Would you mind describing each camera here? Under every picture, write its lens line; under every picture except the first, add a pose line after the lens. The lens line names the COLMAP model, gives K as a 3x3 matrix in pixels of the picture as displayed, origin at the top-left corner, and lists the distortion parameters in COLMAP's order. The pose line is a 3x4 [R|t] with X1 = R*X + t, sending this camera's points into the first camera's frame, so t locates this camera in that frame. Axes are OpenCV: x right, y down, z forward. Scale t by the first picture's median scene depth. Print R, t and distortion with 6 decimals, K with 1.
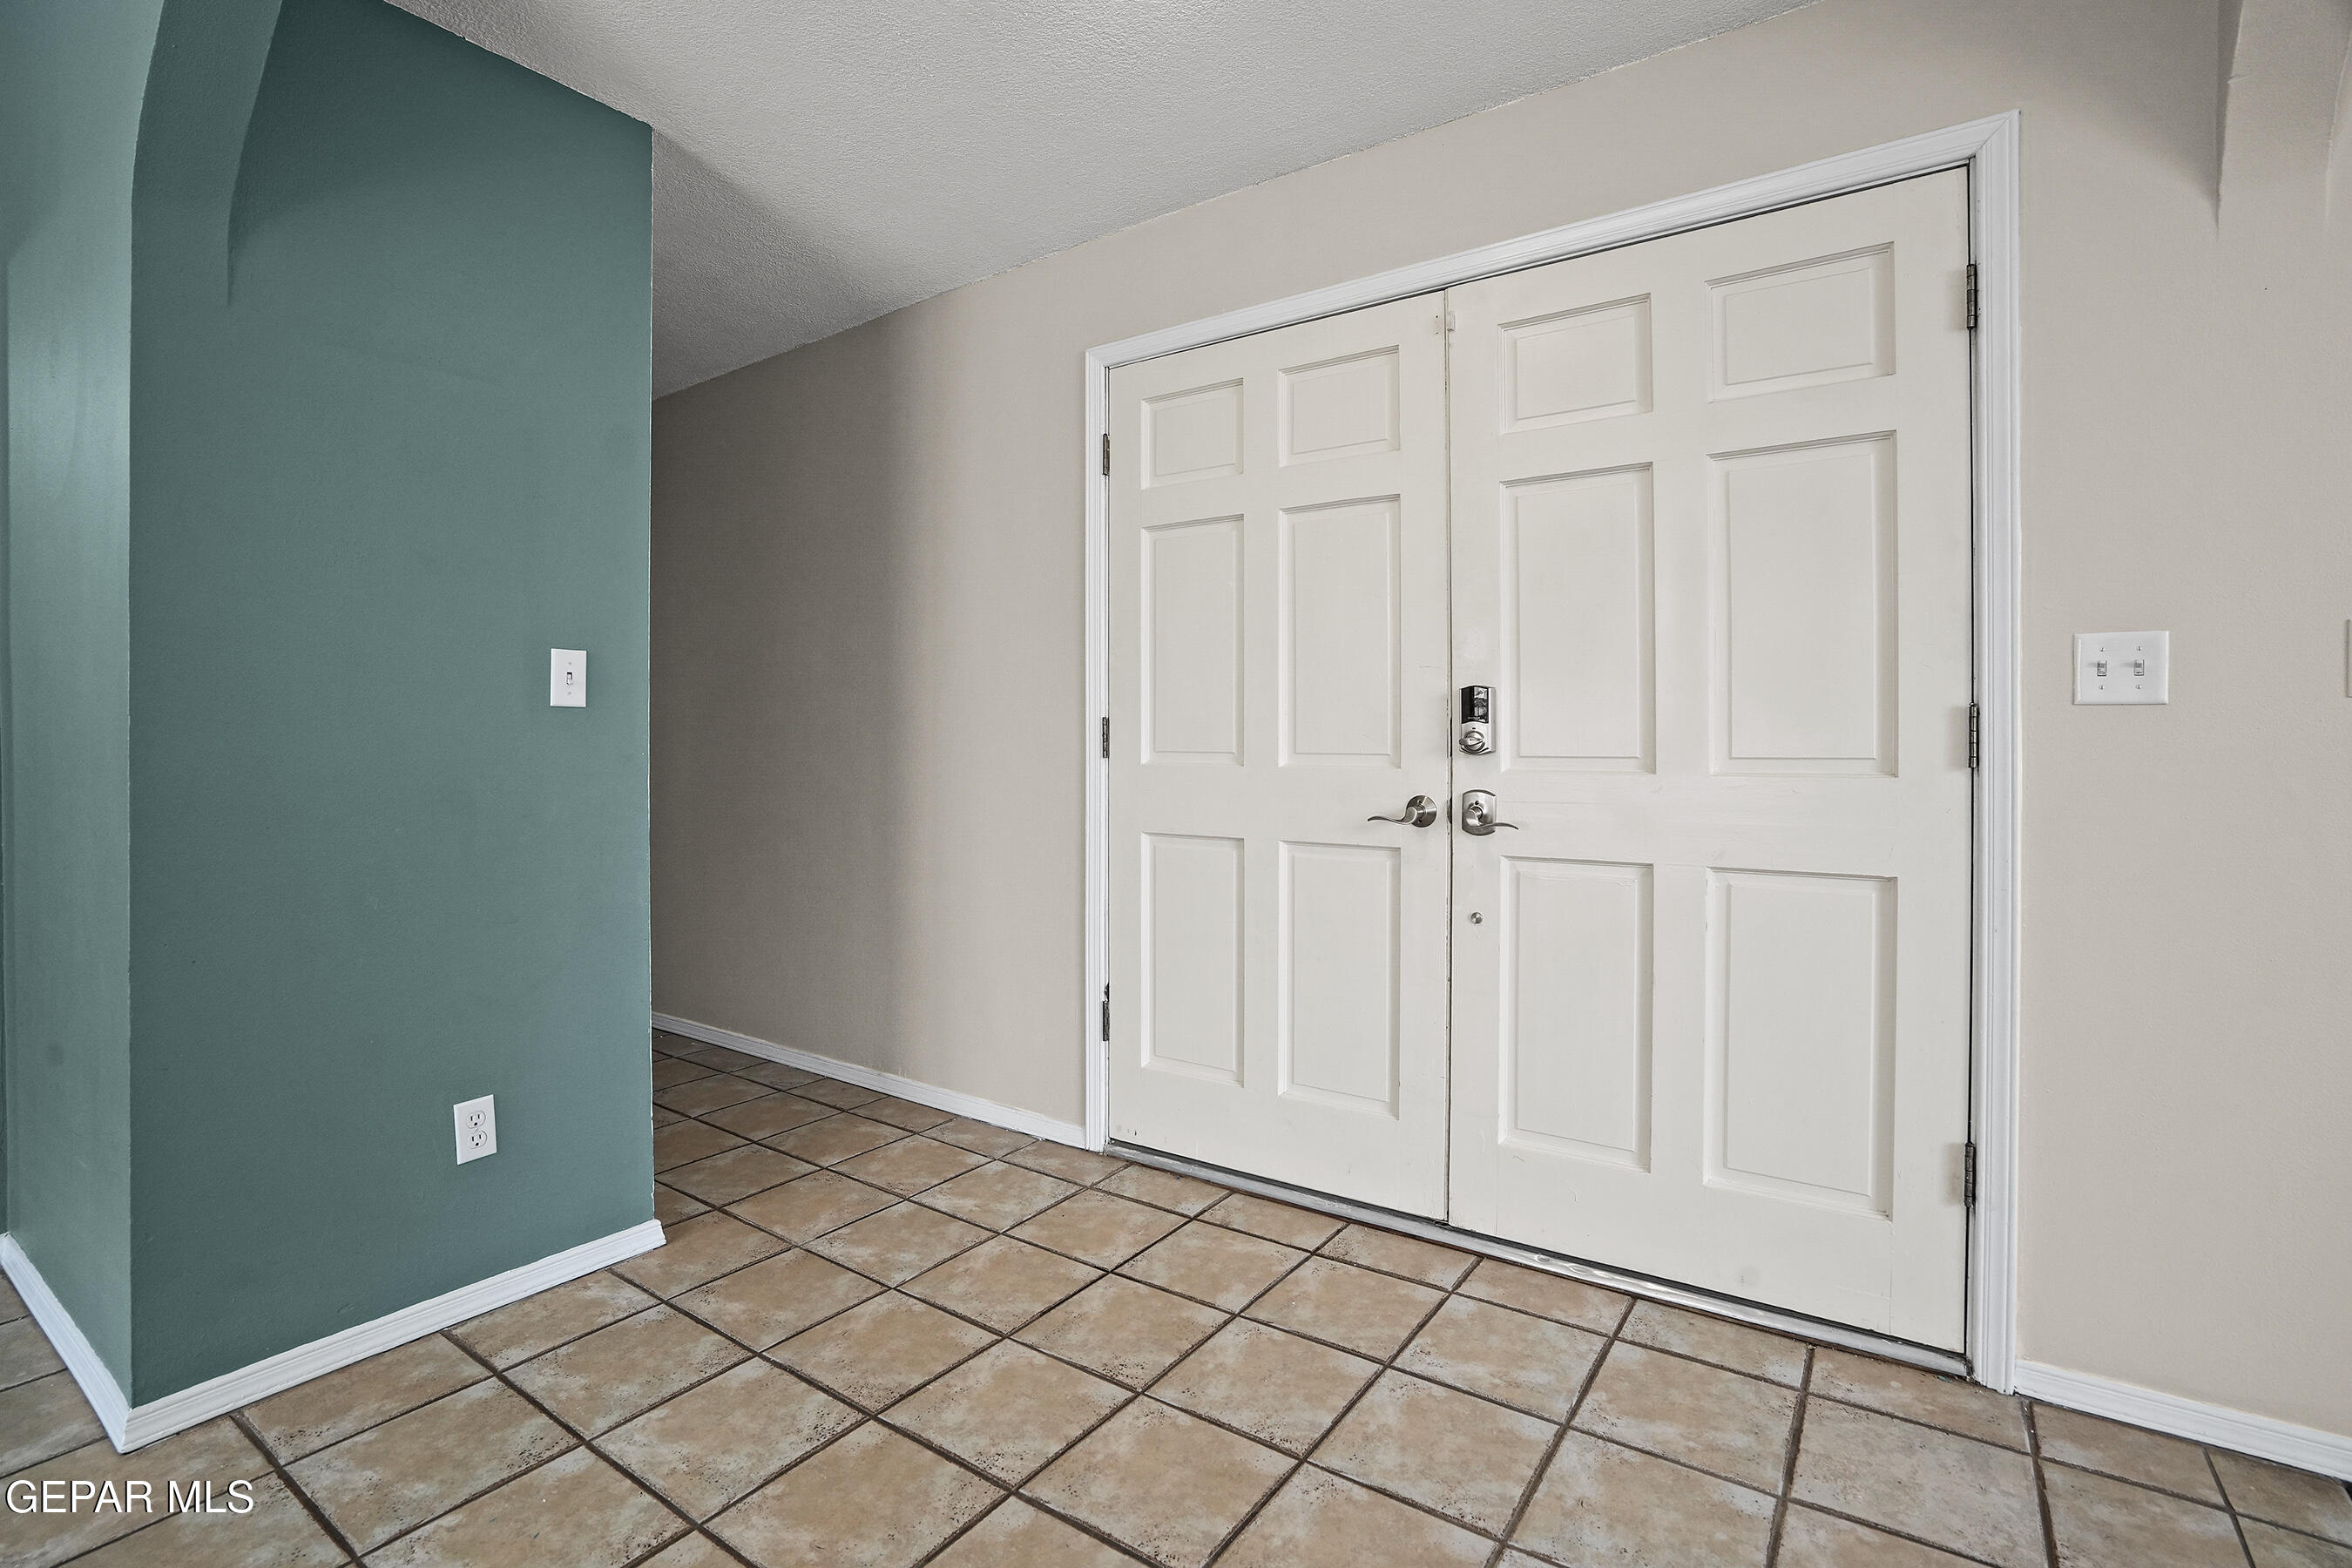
lens RADIAL K [[1105.5, 0, 1182.4], [0, 1105.5, 745.0], [0, 0, 1]] dist [-0.015890, 0.005067]
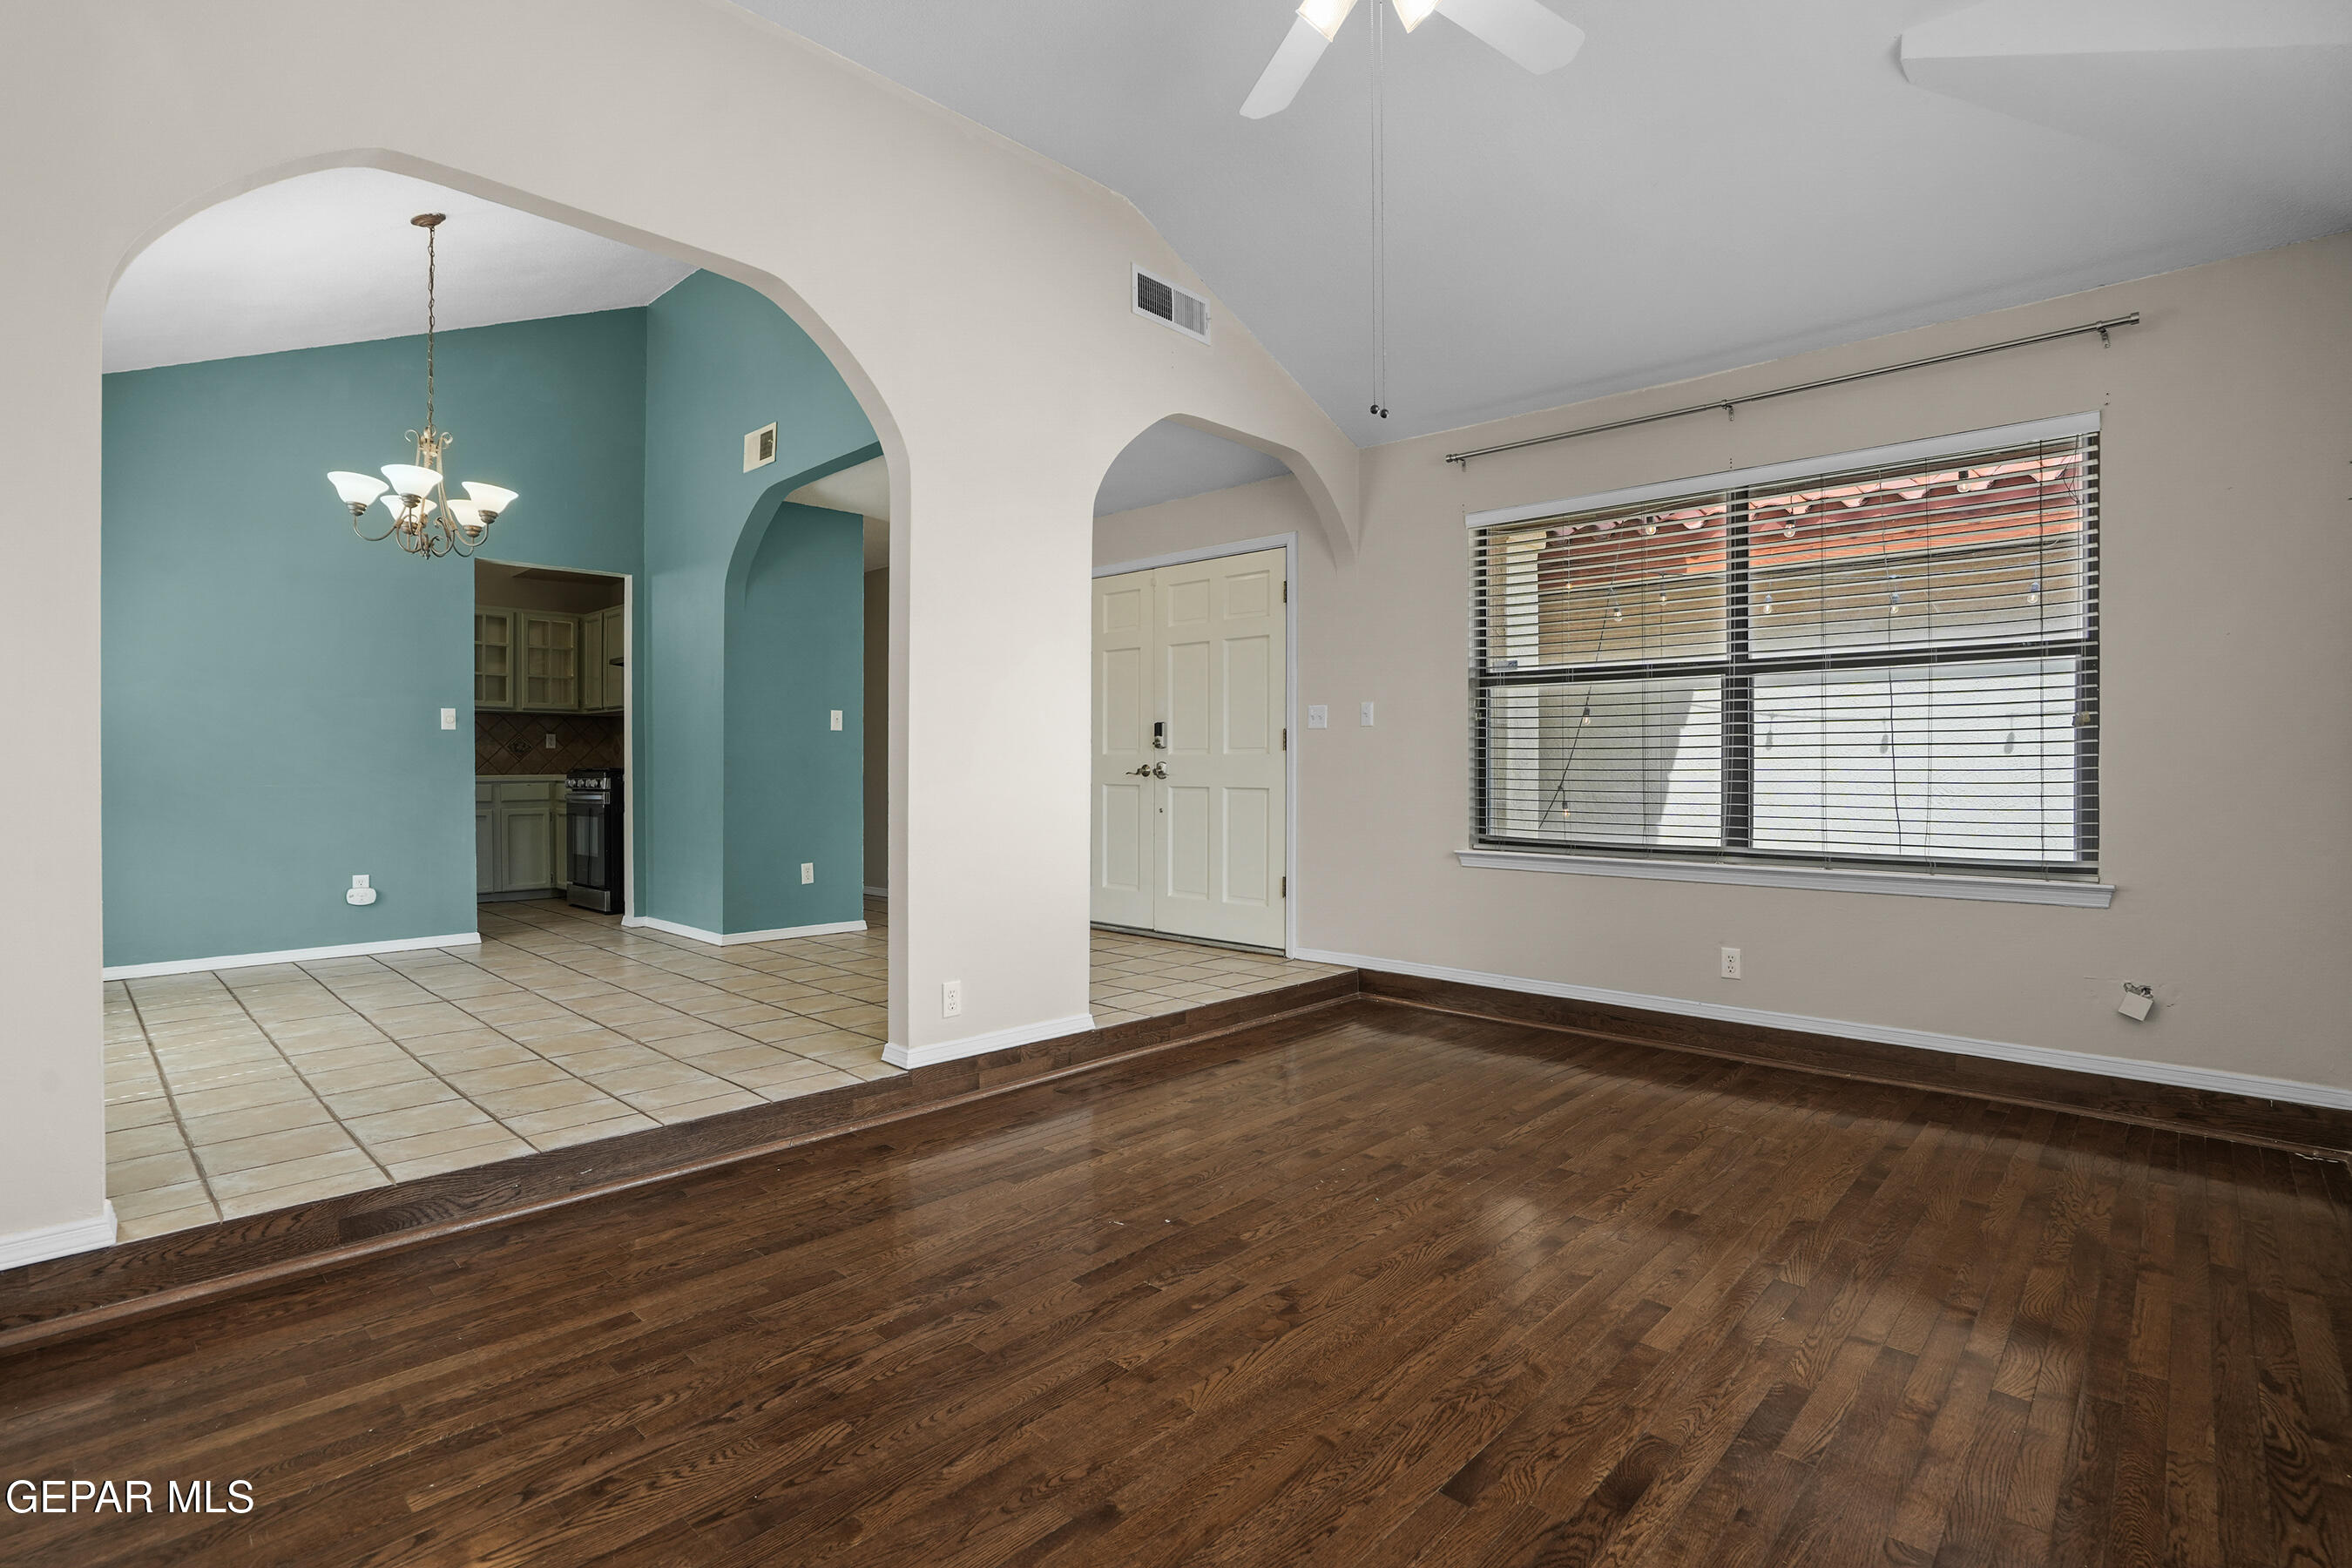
lens RADIAL K [[1105.5, 0, 1135.1], [0, 1105.5, 754.8], [0, 0, 1]] dist [-0.015890, 0.005067]
pose [[0.986063, 0.000225, -0.166371, 0.670867], [-0.002124, 0.999935, -0.011235, 0.056201], [0.166358, 0.011432, 0.985999, -1.664069]]
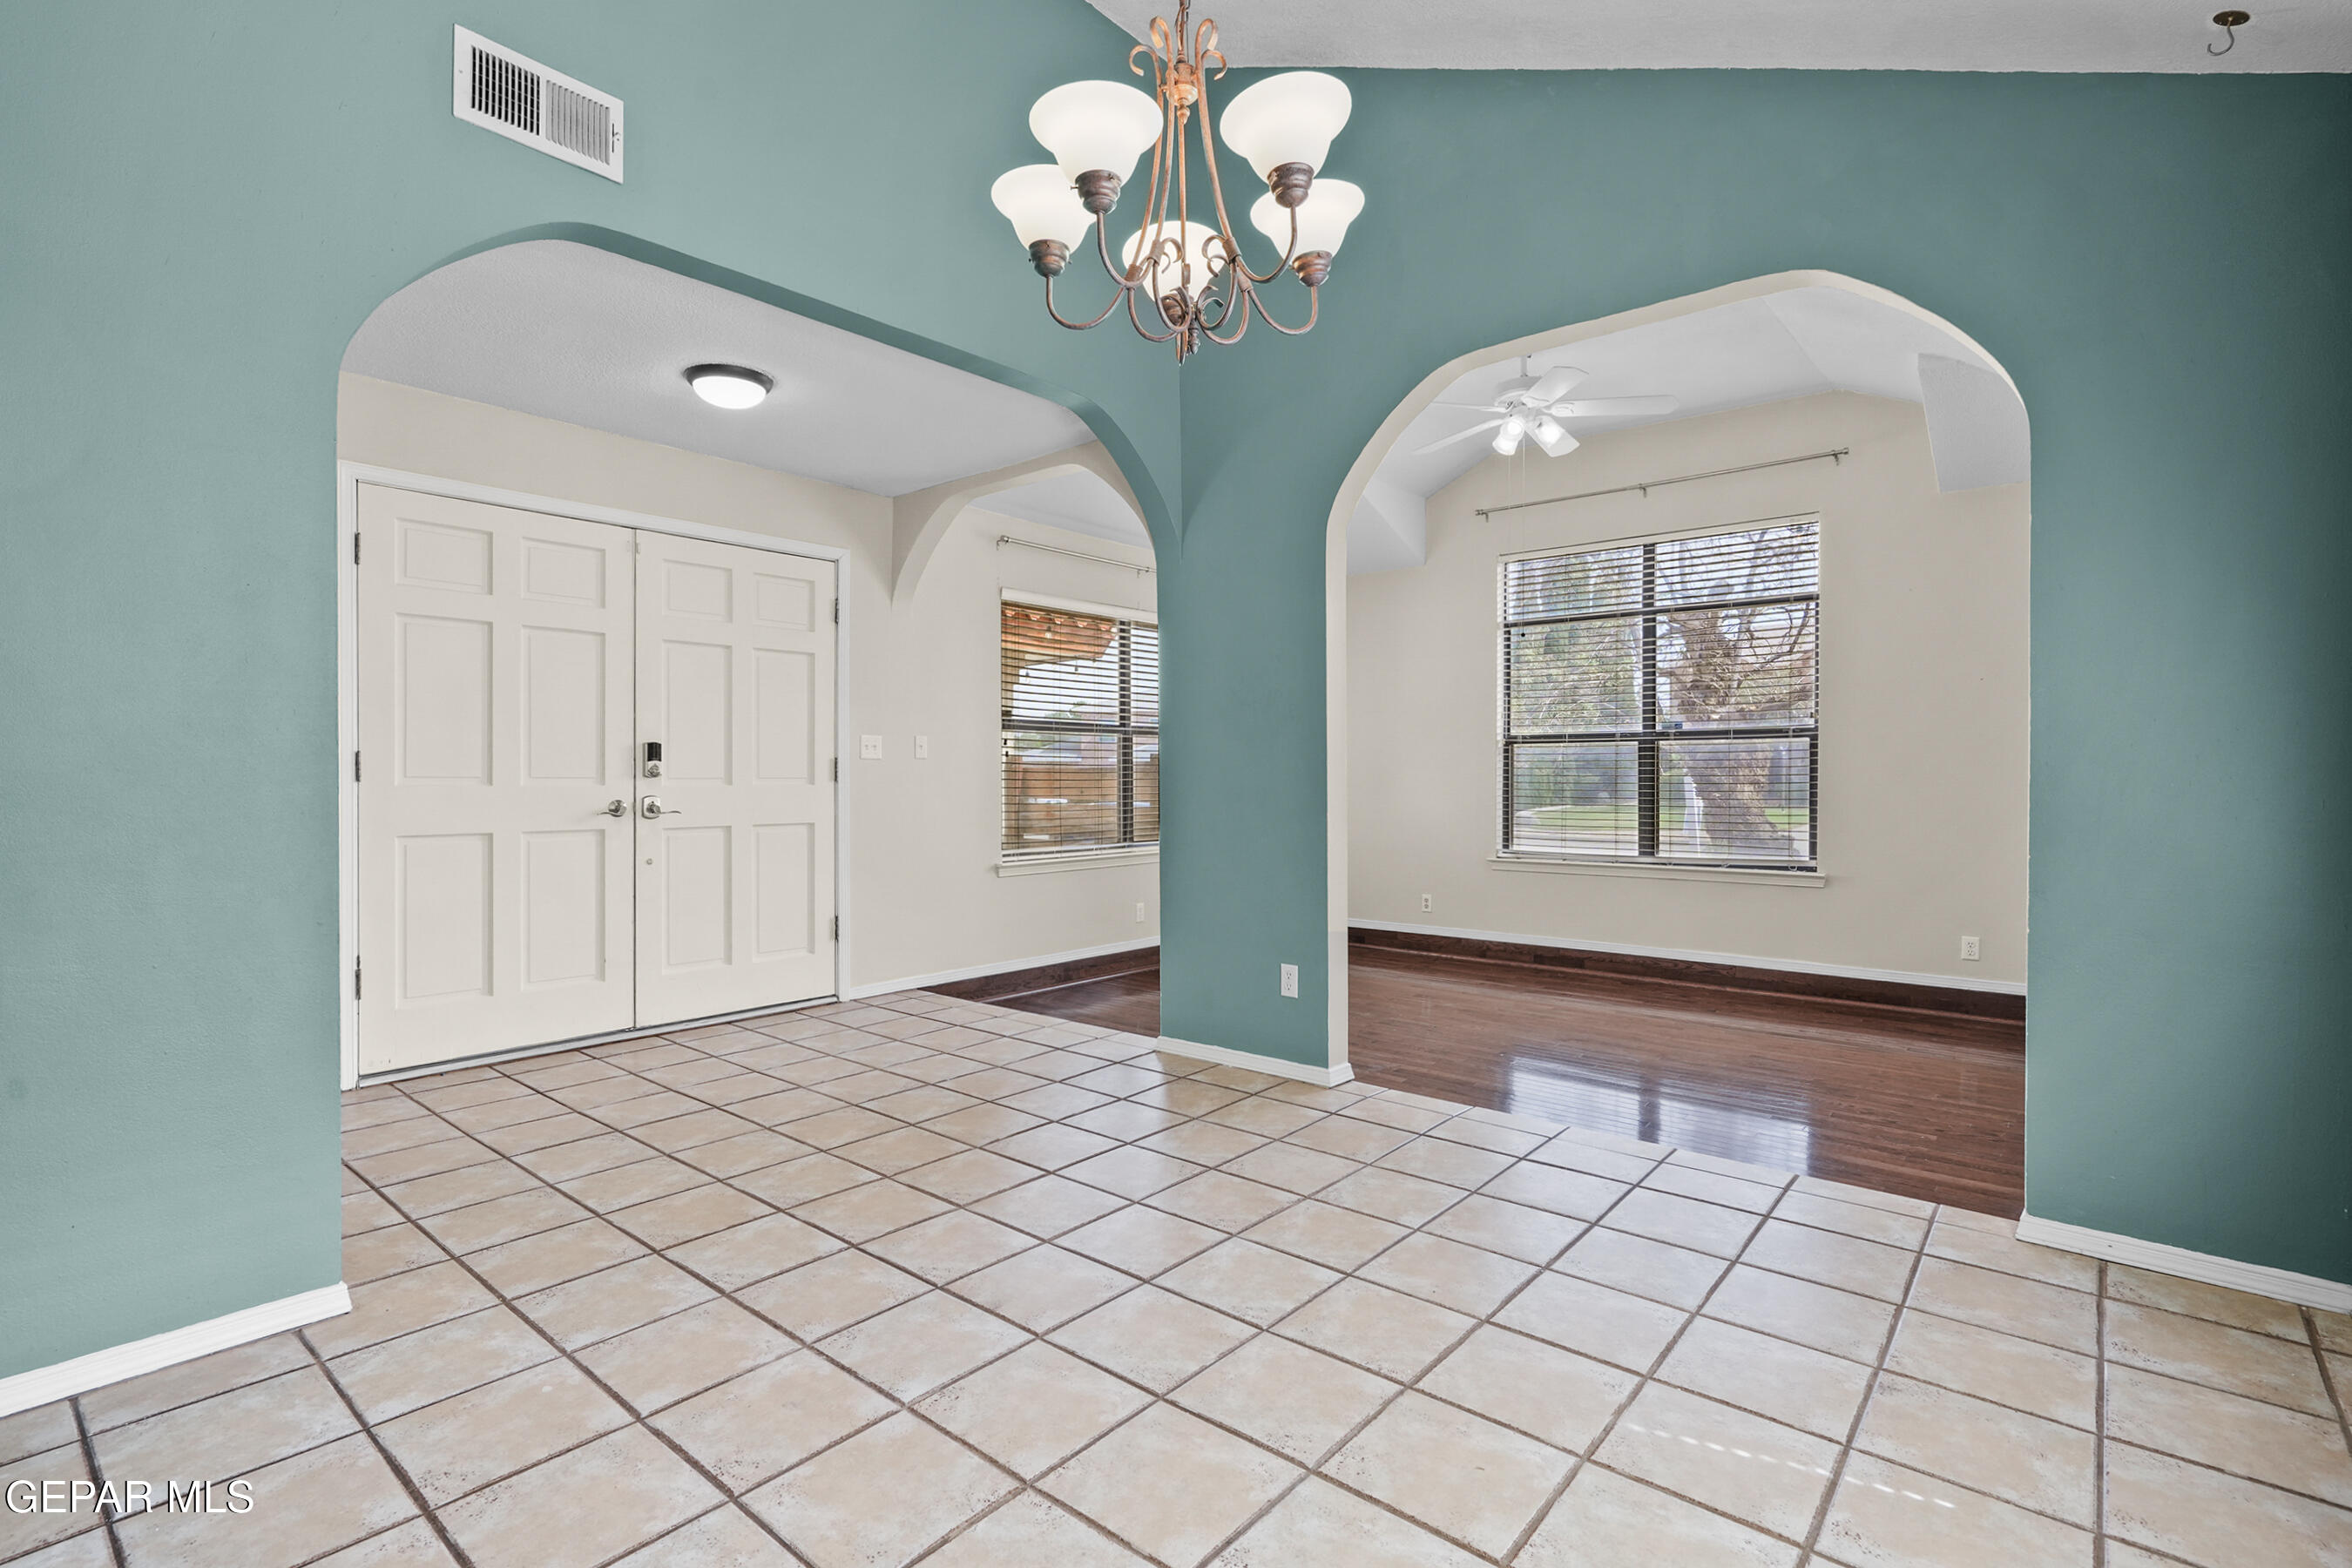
lens RADIAL K [[1105.5, 0, 1156.2], [0, 1105.5, 768.4], [0, 0, 1]] dist [-0.015890, 0.005067]
pose [[0.107240, 0.005989, 0.994215, -1.615528], [0.003204, 0.999975, -0.006369, 0.008858], [-0.994228, 0.003869, 0.107218, -0.082468]]
